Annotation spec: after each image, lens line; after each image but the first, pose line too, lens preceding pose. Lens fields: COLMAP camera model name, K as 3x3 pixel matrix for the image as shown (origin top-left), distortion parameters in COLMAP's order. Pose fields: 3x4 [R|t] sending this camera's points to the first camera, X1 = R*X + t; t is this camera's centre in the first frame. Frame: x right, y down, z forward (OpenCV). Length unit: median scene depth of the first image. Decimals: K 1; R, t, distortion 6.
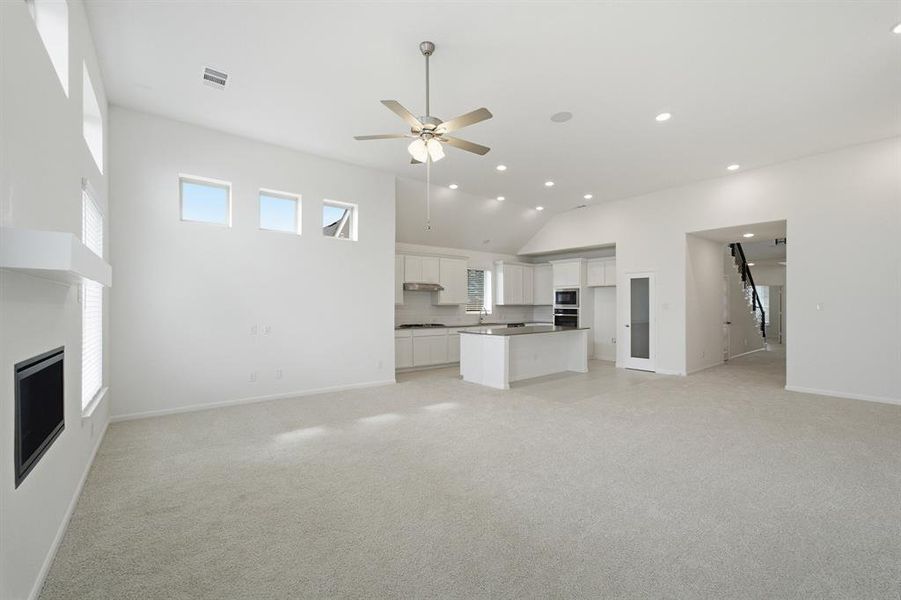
lens RADIAL K [[362.5, 0, 465.8], [0, 362.5, 306.0], [0, 0, 1]] dist [-0.007312, 0.000071]
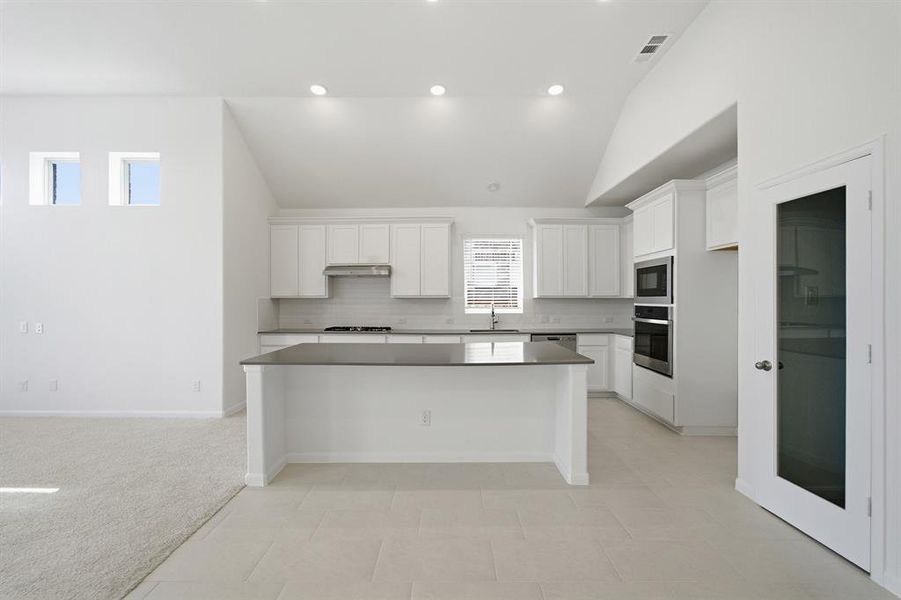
lens RADIAL K [[362.5, 0, 449.1], [0, 362.5, 302.7], [0, 0, 1]] dist [-0.007312, 0.000071]
pose [[0.780818, 0.005893, -0.624731, 0.370069], [-0.001932, 0.999974, 0.007019, 0.001073], [0.624756, -0.004273, 0.780808, 0.524559]]
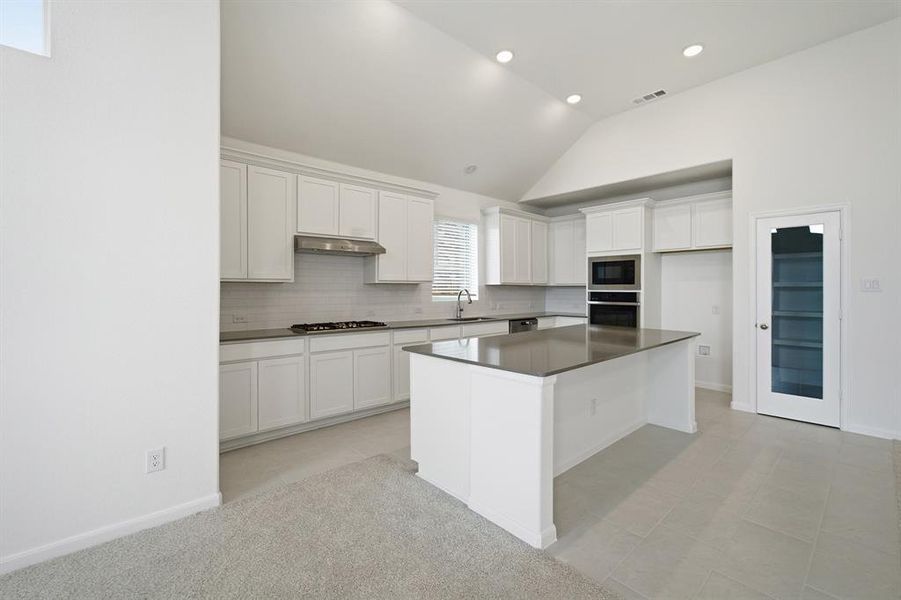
lens RADIAL K [[382.7, 0, 457.7], [0, 382.7, 285.0], [0, 0, 1]] dist [-0.004177, -0.000168]
pose [[0.998917, 0.004741, 0.046281, 0.011533], [-0.004156, 0.999910, -0.012731, 0.005638], [-0.046337, 0.012525, 0.998847, 0.438078]]
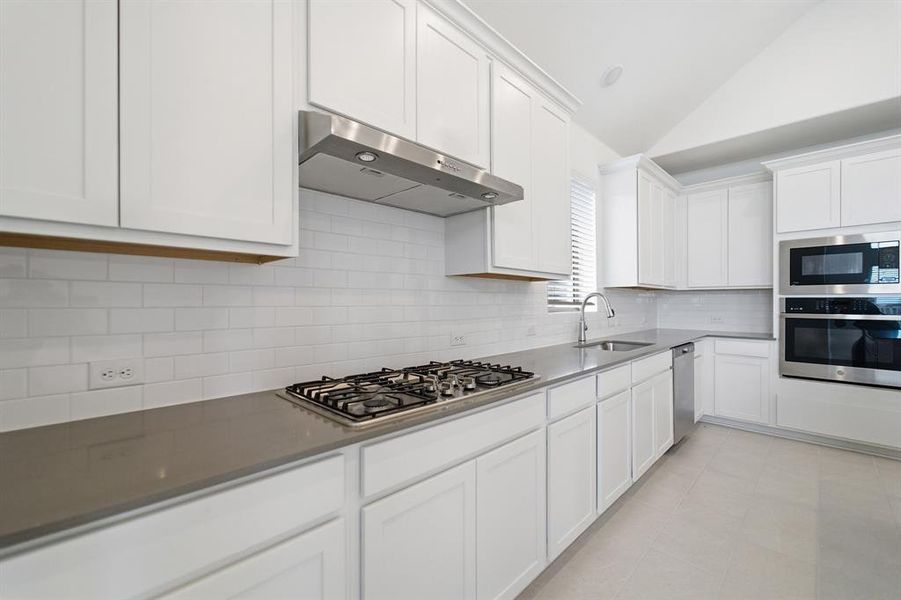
lens RADIAL K [[362.5, 0, 460.0], [0, 362.5, 300.3], [0, 0, 1]] dist [-0.007312, 0.000071]
pose [[0.994933, 0.002321, 0.100515, -0.104502], [-0.001512, 0.999966, -0.008126, 0.014271], [-0.100531, 0.007933, 0.994902, 0.731912]]
